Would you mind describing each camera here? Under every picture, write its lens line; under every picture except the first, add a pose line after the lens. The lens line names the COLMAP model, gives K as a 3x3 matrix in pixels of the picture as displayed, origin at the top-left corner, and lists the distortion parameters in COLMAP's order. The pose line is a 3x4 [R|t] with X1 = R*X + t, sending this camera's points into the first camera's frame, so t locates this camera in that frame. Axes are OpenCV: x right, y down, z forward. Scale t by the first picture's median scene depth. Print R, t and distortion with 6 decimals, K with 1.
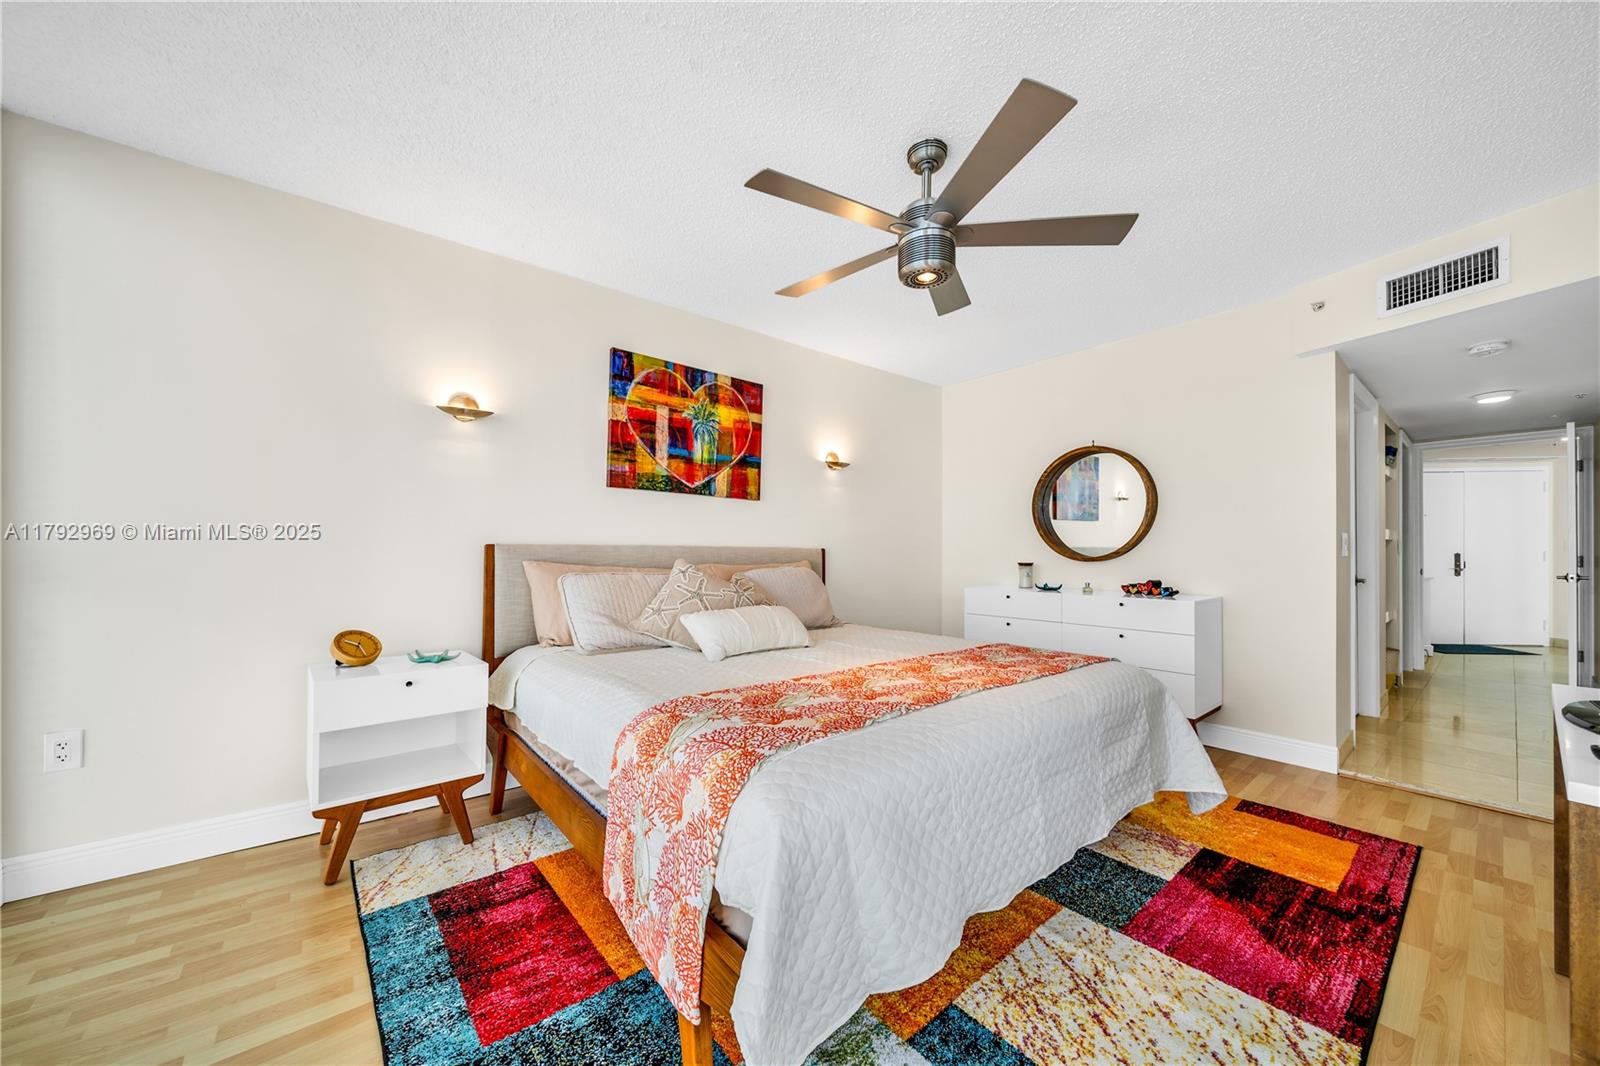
lens RADIAL K [[566.9, 0, 793.8], [0, 566.9, 547.3], [0, 0, 1]] dist [0.001079, 0.000039]
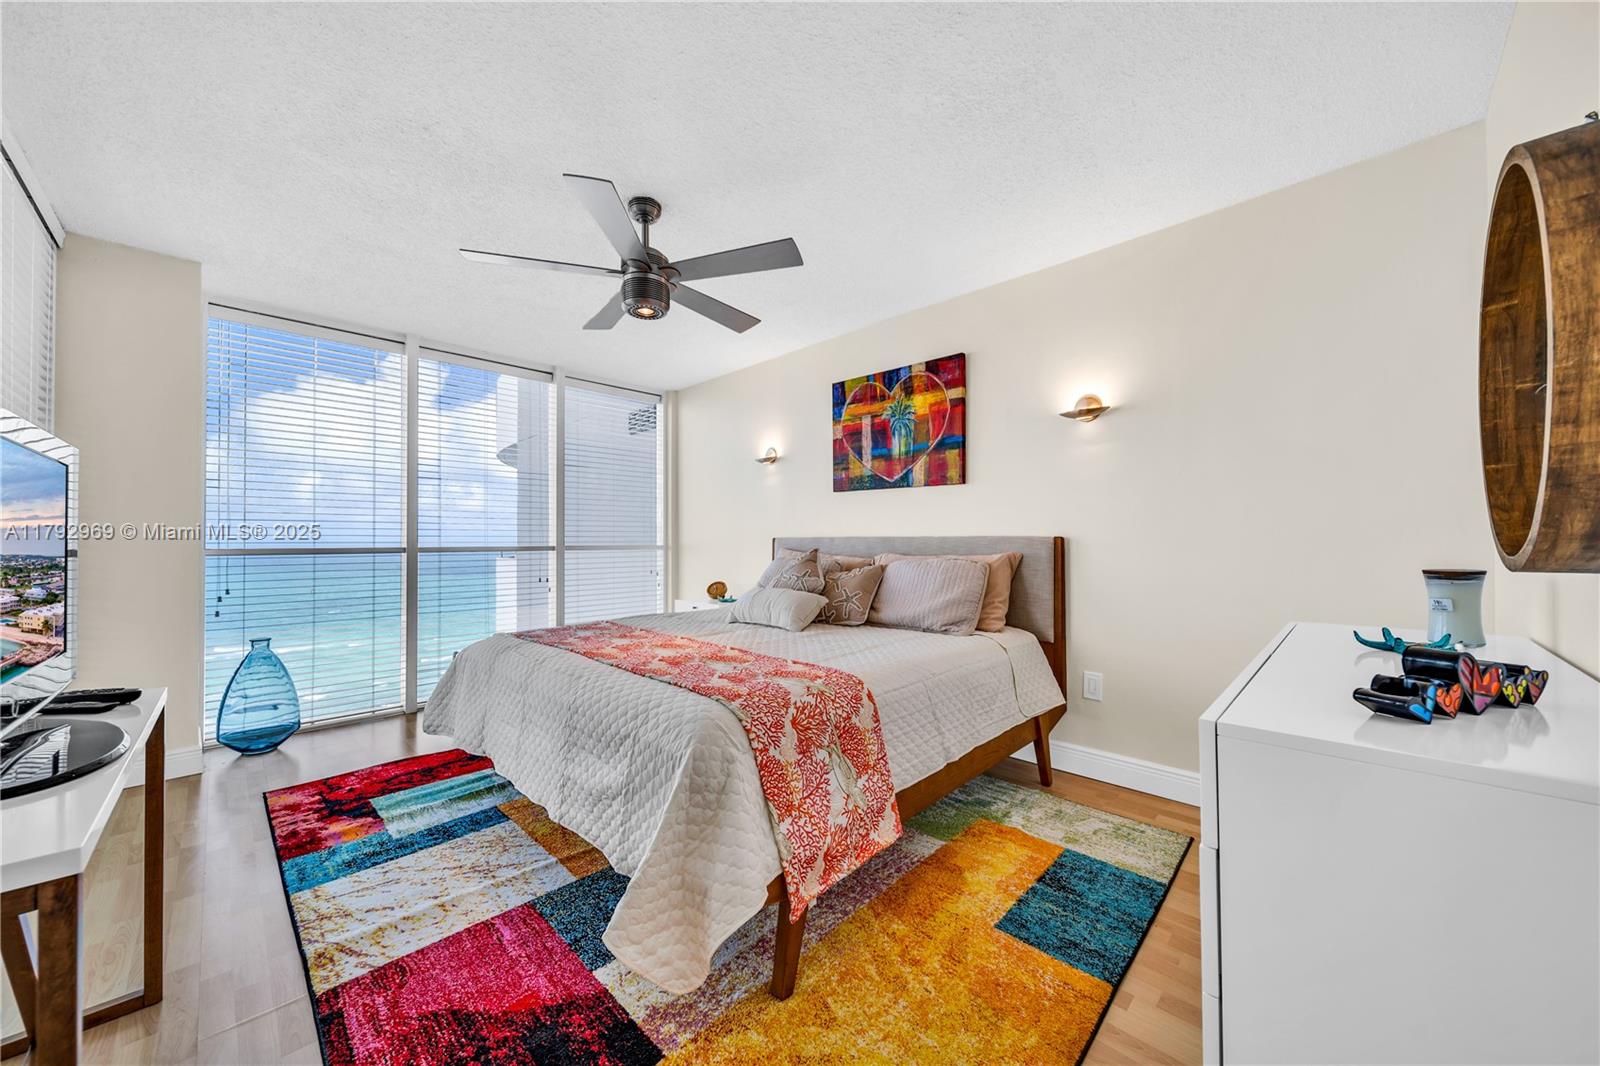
lens RADIAL K [[567.0, 0, 800.0], [0, 567.0, 533.0], [0, 0, 1]] dist [-0.002397, -0.000345]
pose [[0.122675, -0.019851, -0.992248, 0.870433], [0.007993, 0.999787, -0.019014, 0.009778], [0.992415, -0.005599, 0.122807, 0.707477]]
